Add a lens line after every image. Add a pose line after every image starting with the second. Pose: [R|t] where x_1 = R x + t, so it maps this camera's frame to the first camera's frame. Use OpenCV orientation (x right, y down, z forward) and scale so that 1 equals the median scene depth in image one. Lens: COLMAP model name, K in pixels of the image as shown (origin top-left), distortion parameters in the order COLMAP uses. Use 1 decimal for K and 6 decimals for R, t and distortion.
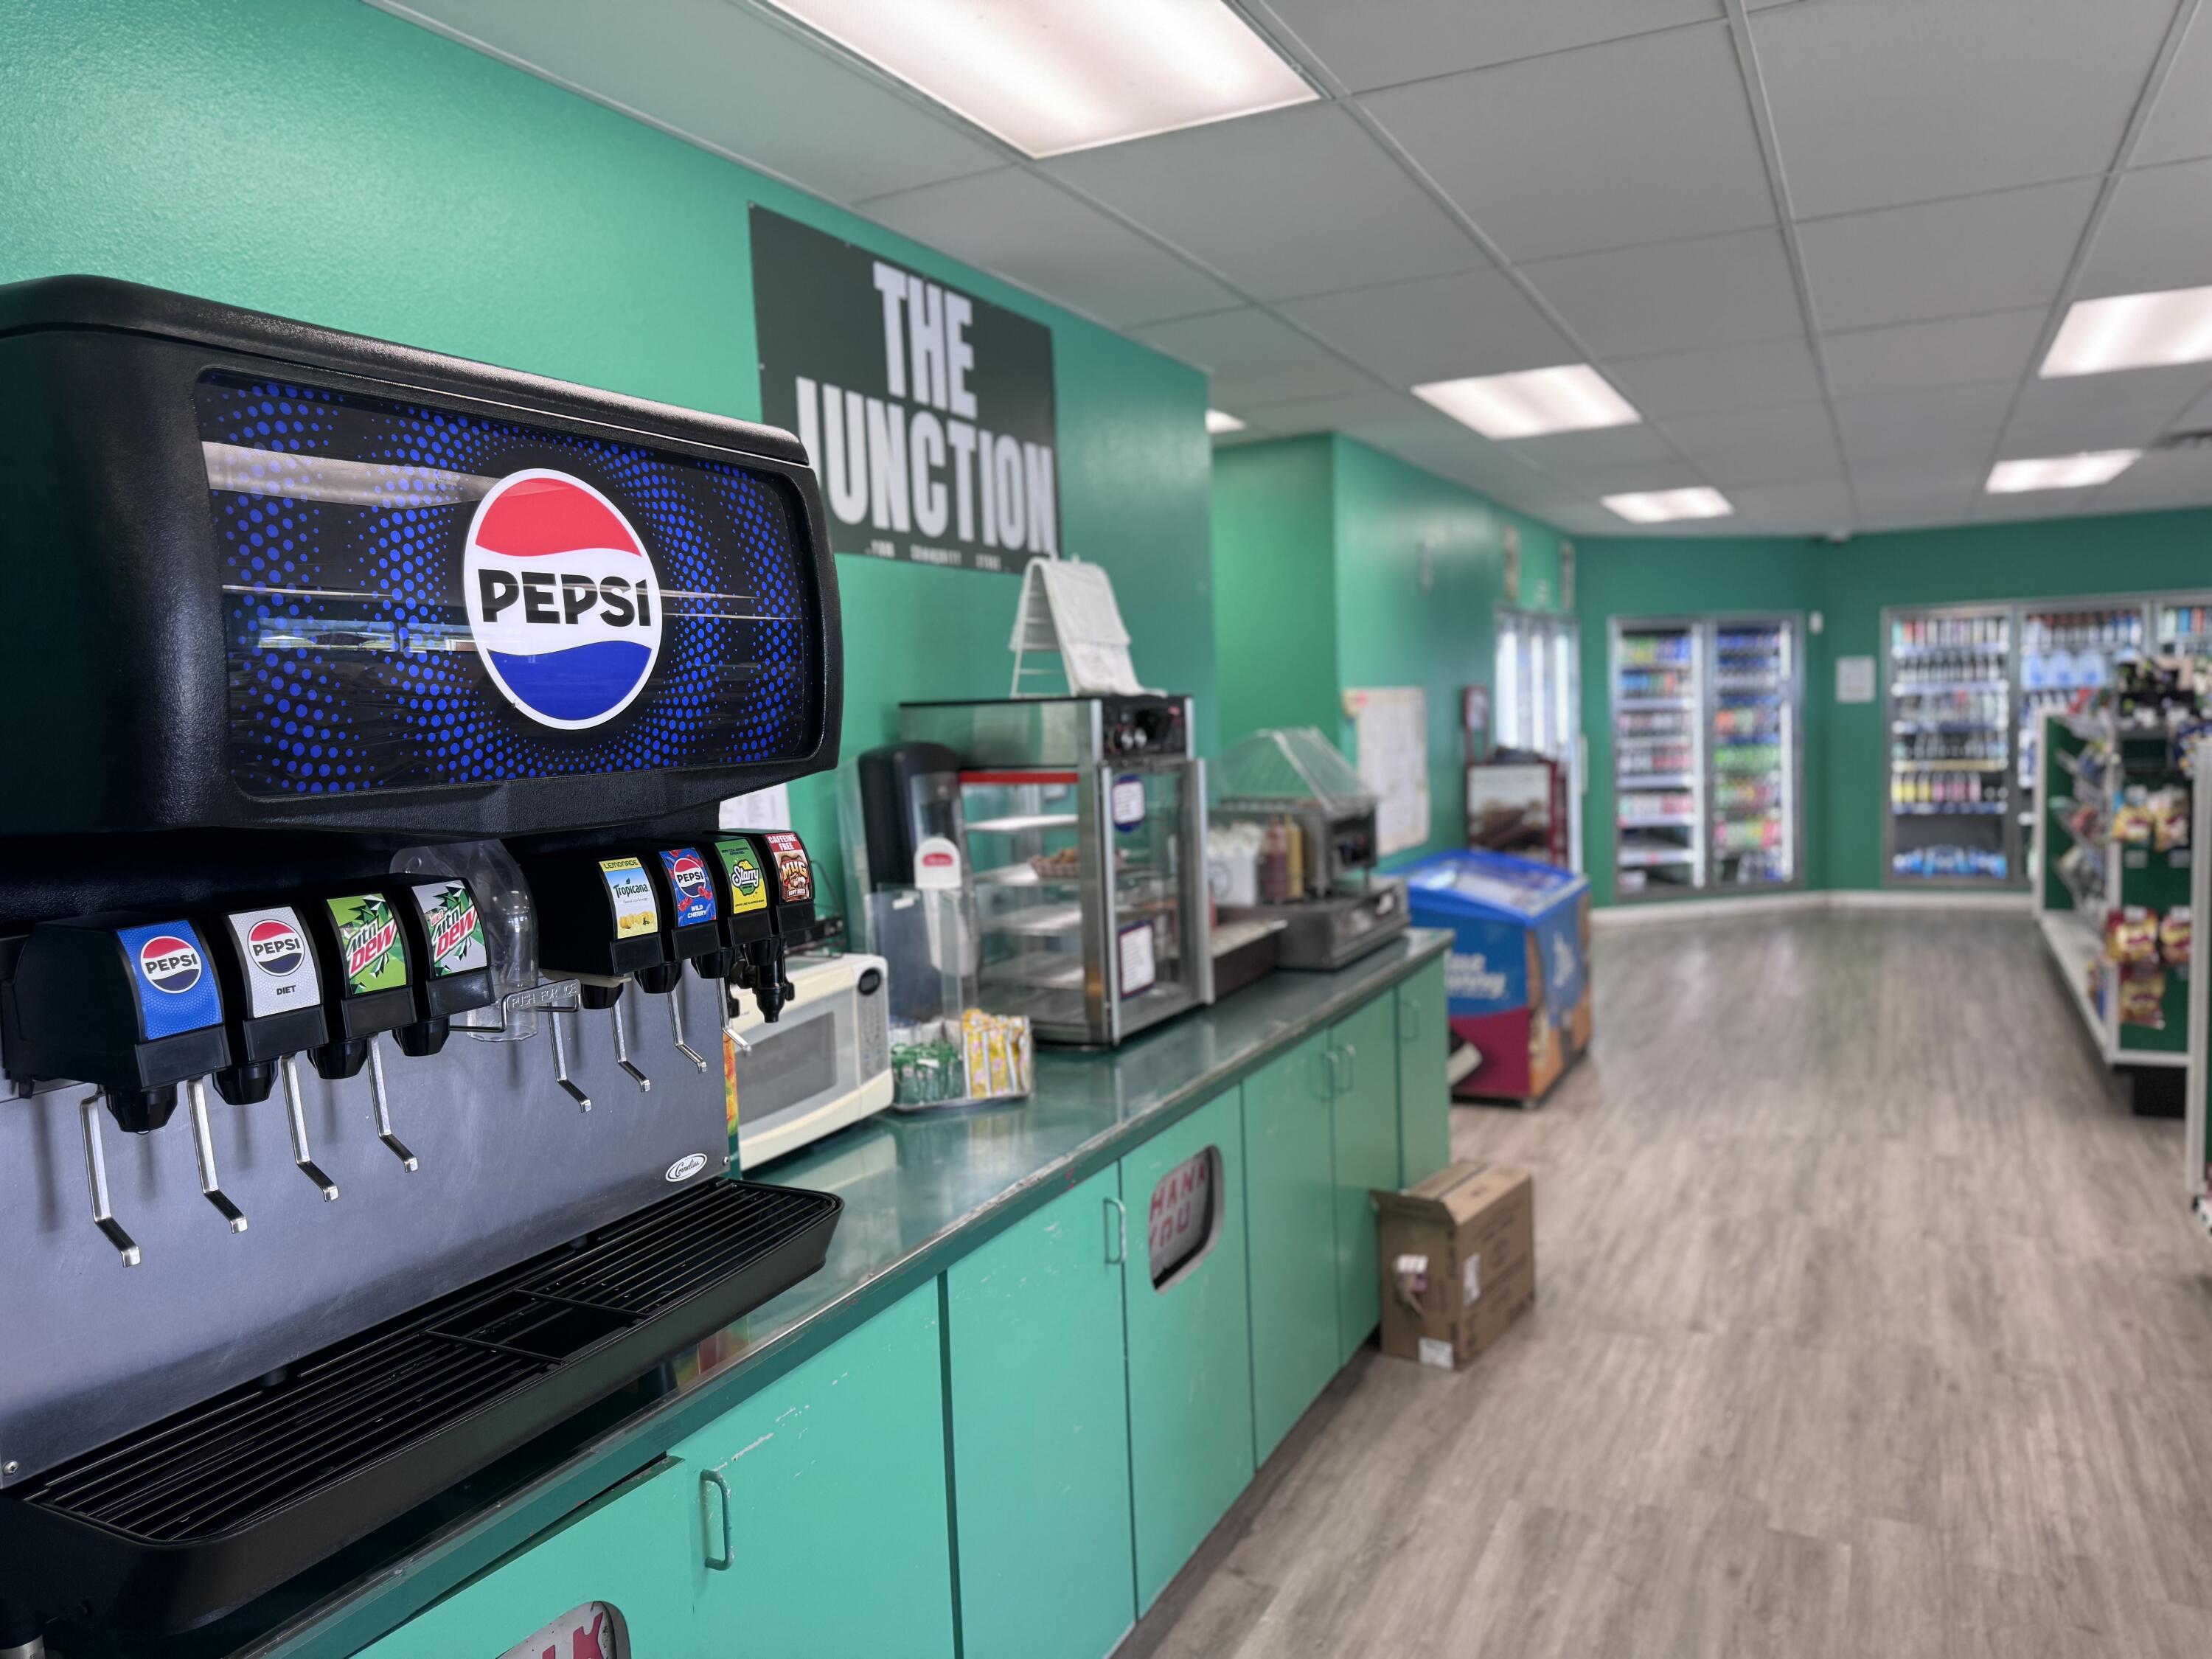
lens RADIAL K [[1560.1, 0, 1116.2], [0, 1560.1, 838.7], [0, 0, 1]] dist [0.093769, -0.096097]
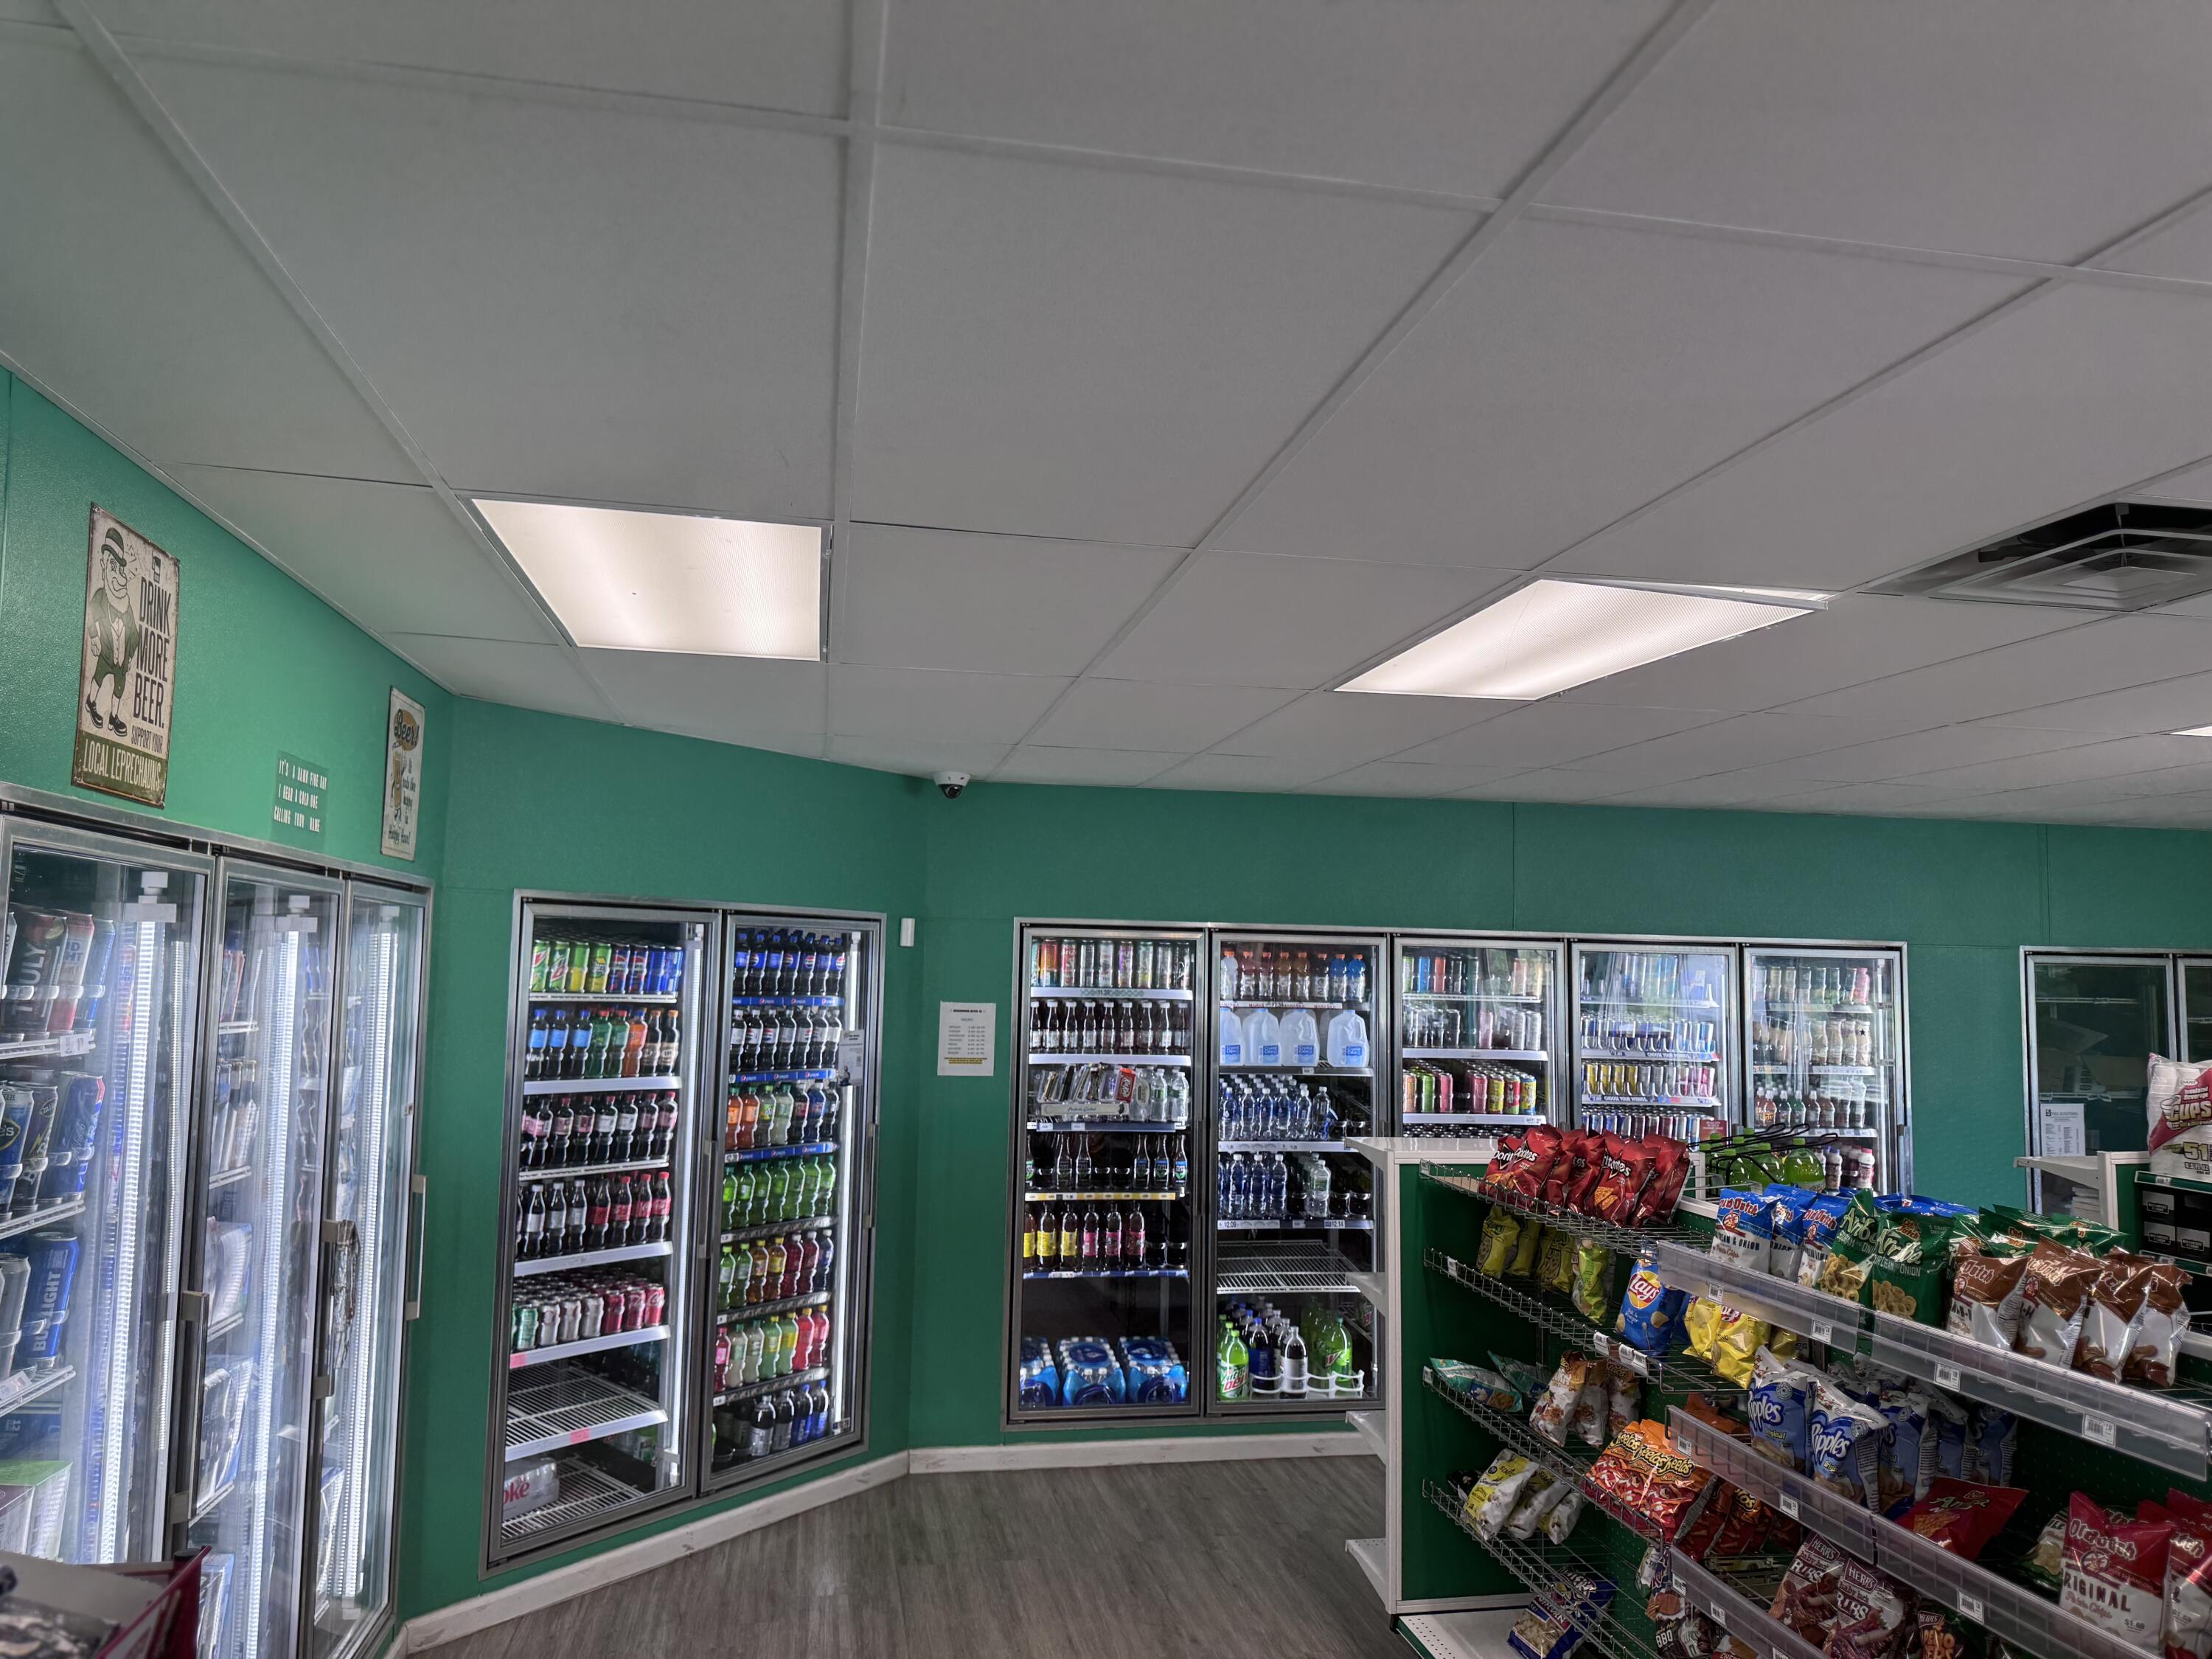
lens RADIAL K [[1560.1, 0, 1138.5], [0, 1560.1, 852.0], [0, 0, 1]] dist [0.093769, -0.096097]
pose [[0.785285, 0.099303, 0.611119, 0.178367], [0.007822, 0.985384, -0.170170, -0.072752], [-0.619085, 0.138412, 0.773030, 0.542363]]
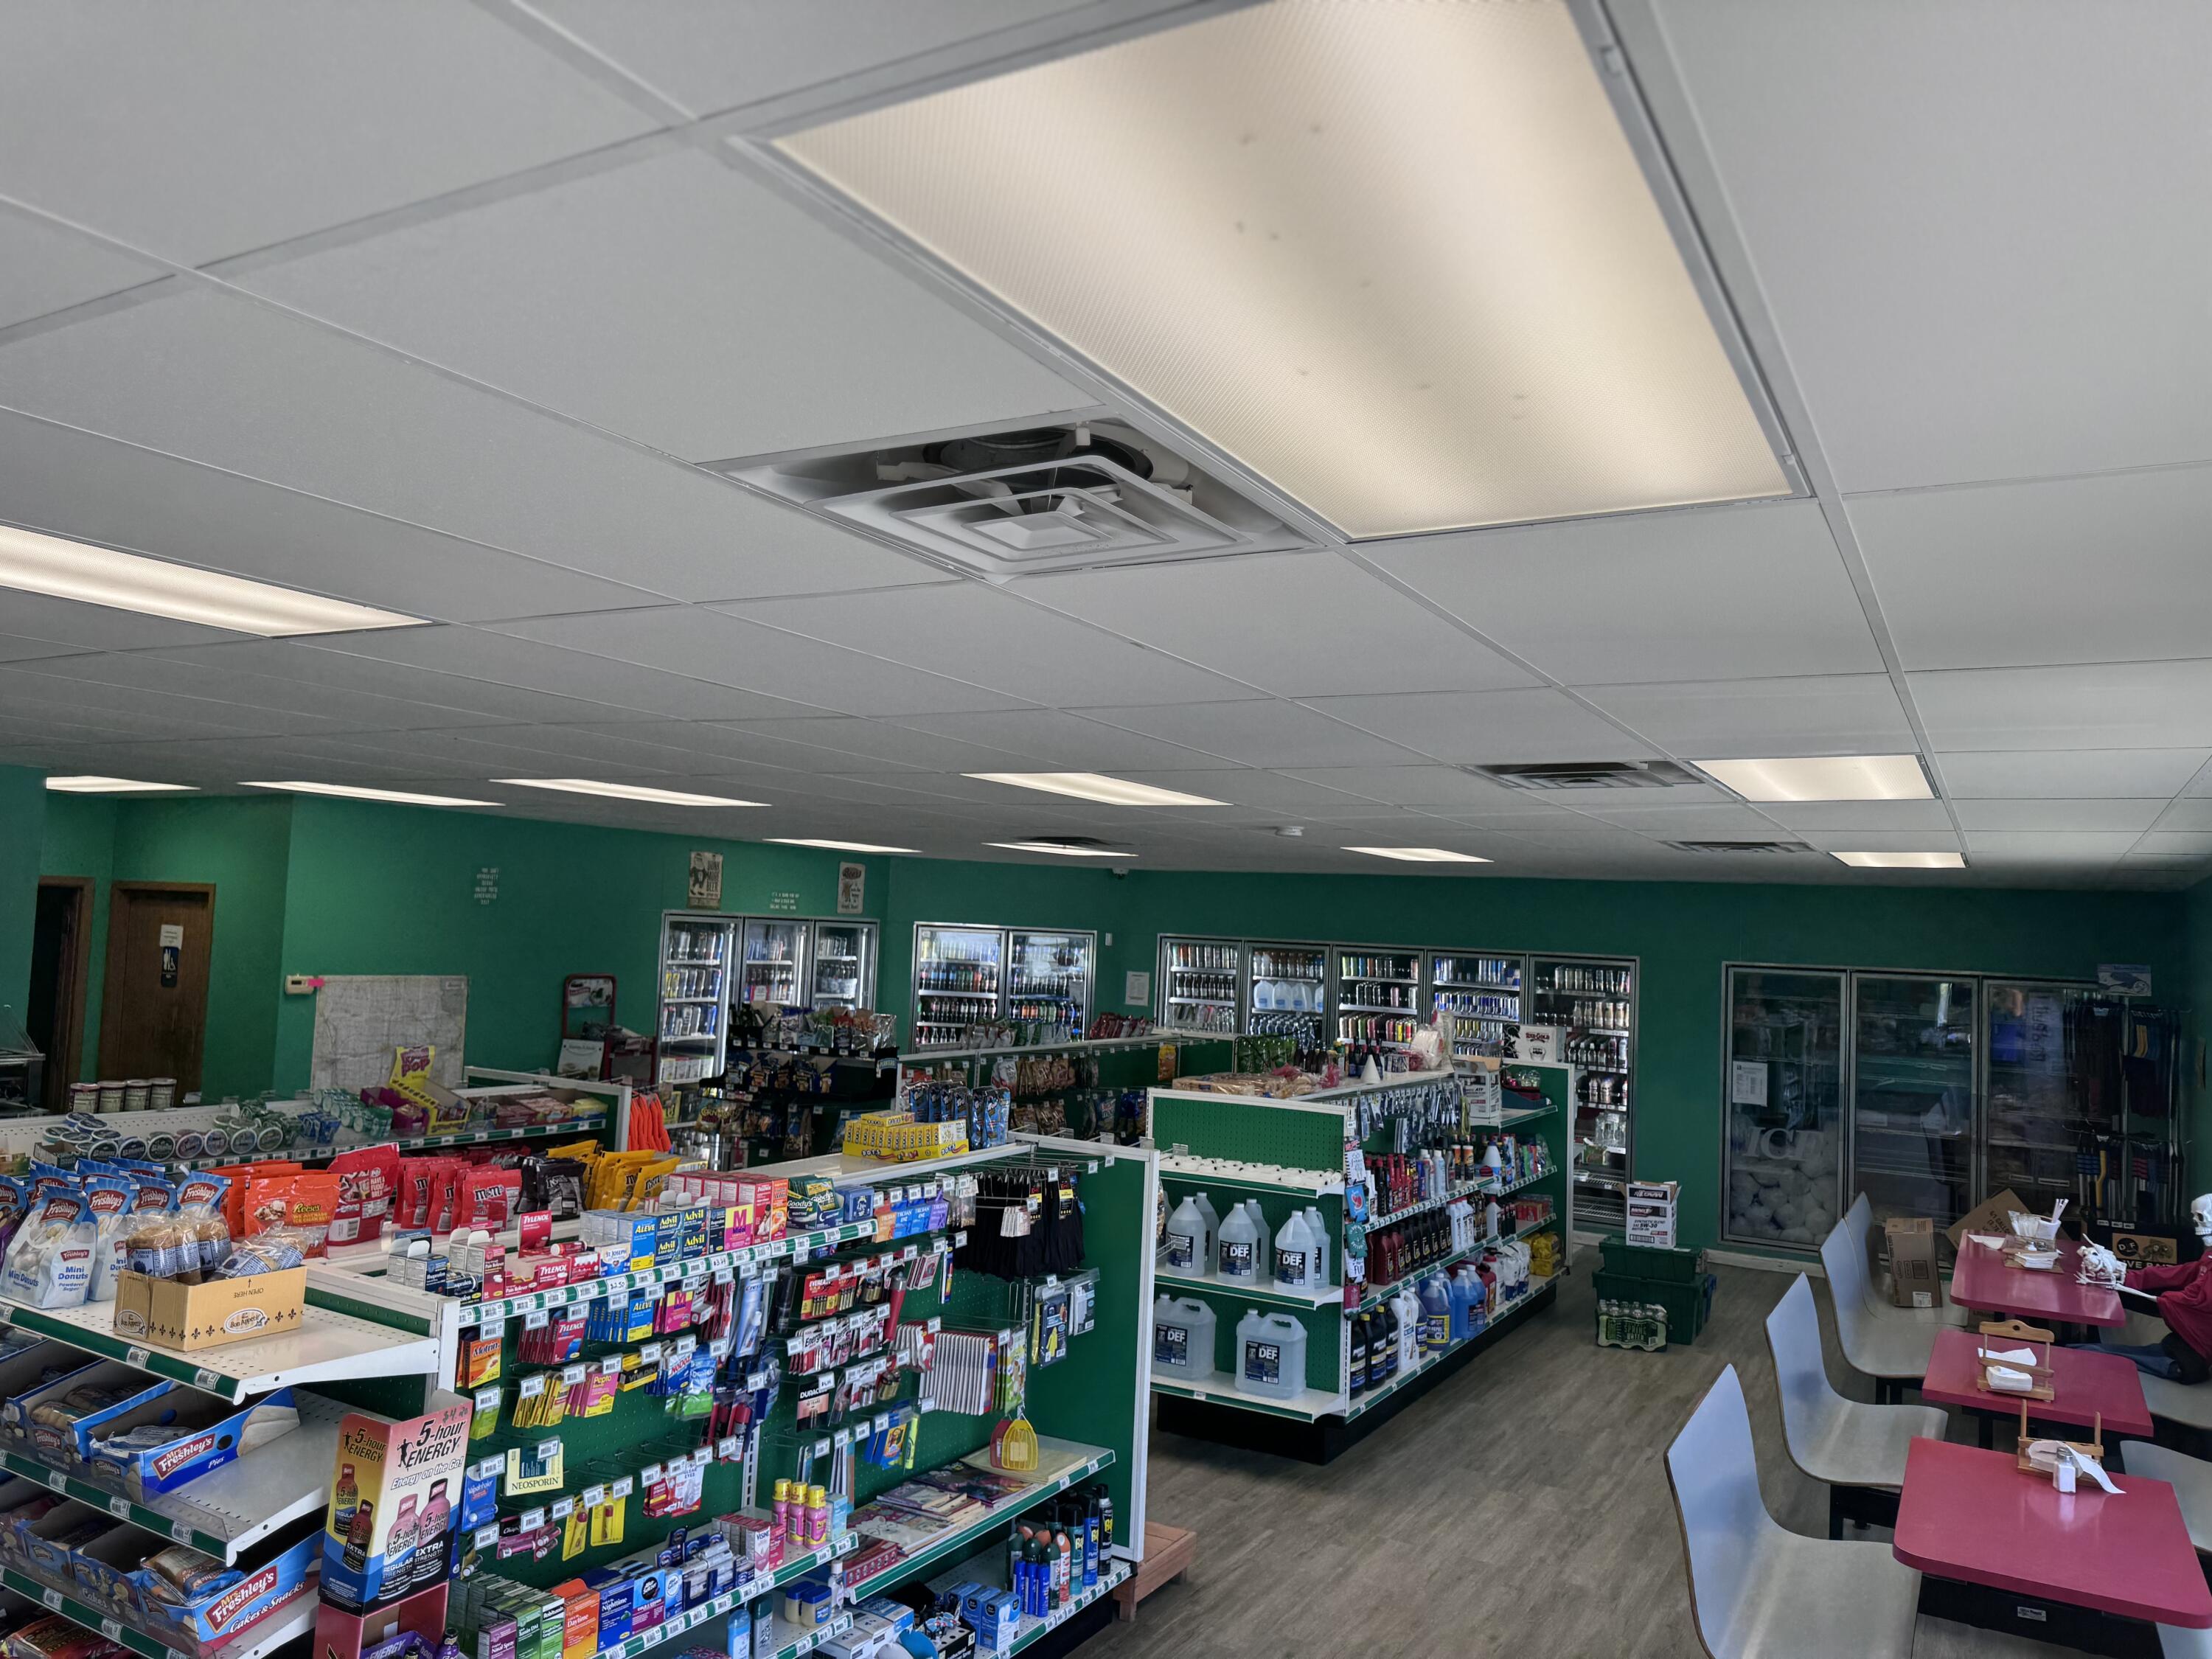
lens RADIAL K [[1560.1, 0, 1115.0], [0, 1560.1, 833.7], [0, 0, 1]] dist [0.093769, -0.096097]
pose [[0.995315, 0.078761, -0.056072, 0.511584], [-0.086408, 0.984832, -0.150466, -0.037338], [0.043371, 0.154606, 0.987024, -0.184327]]
